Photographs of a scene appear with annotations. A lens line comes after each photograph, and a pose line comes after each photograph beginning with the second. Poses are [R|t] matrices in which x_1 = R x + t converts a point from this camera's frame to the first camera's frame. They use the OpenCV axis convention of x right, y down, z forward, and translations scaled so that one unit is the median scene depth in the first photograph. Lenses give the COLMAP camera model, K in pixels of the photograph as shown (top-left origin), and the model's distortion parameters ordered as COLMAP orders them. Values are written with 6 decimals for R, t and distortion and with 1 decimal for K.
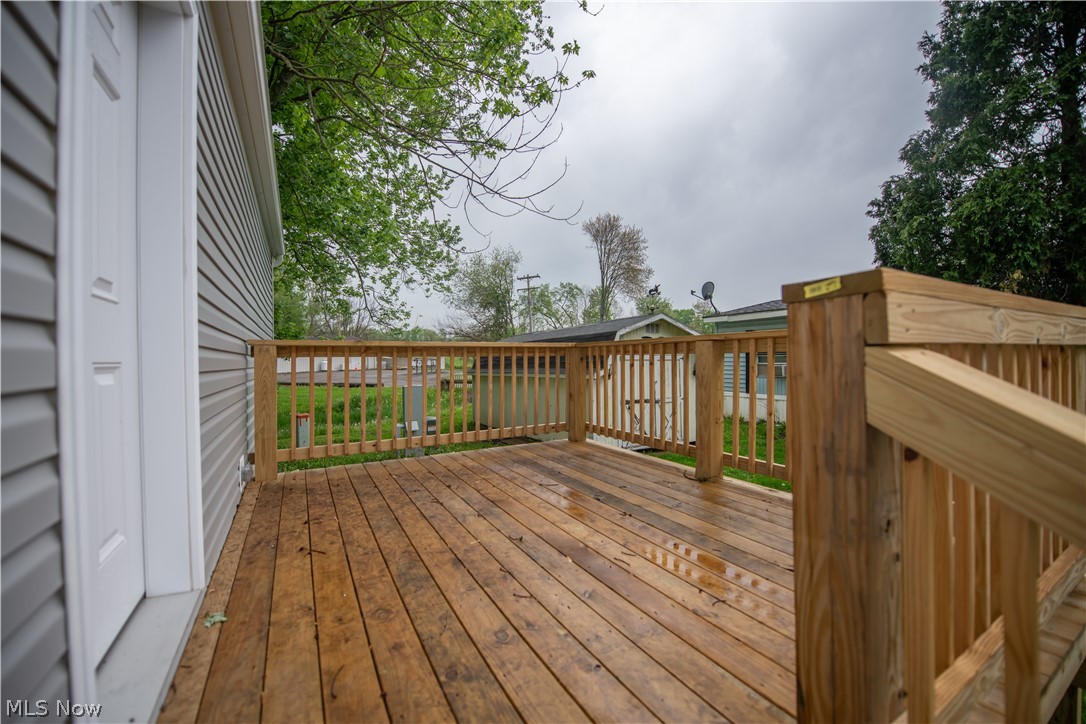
lens RADIAL K [[431.8, 0, 546.0], [0, 431.8, 357.9], [0, 0, 1]] dist [-0.014342, -0.000929]
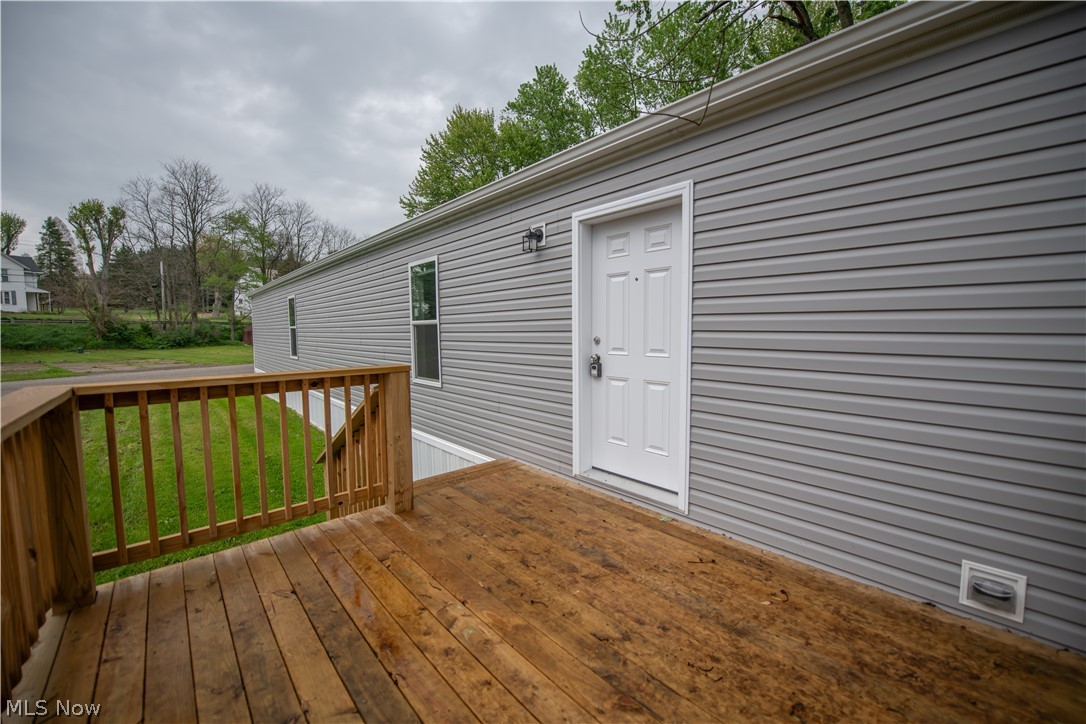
lens RADIAL K [[431.8, 0, 546.0], [0, 431.8, 357.9], [0, 0, 1]] dist [-0.014342, -0.000929]
pose [[-0.978600, 0.036155, -0.202570, 0.089430], [0.022261, 0.997267, 0.070451, -0.192394], [0.204564, 0.064434, -0.976730, 1.966713]]
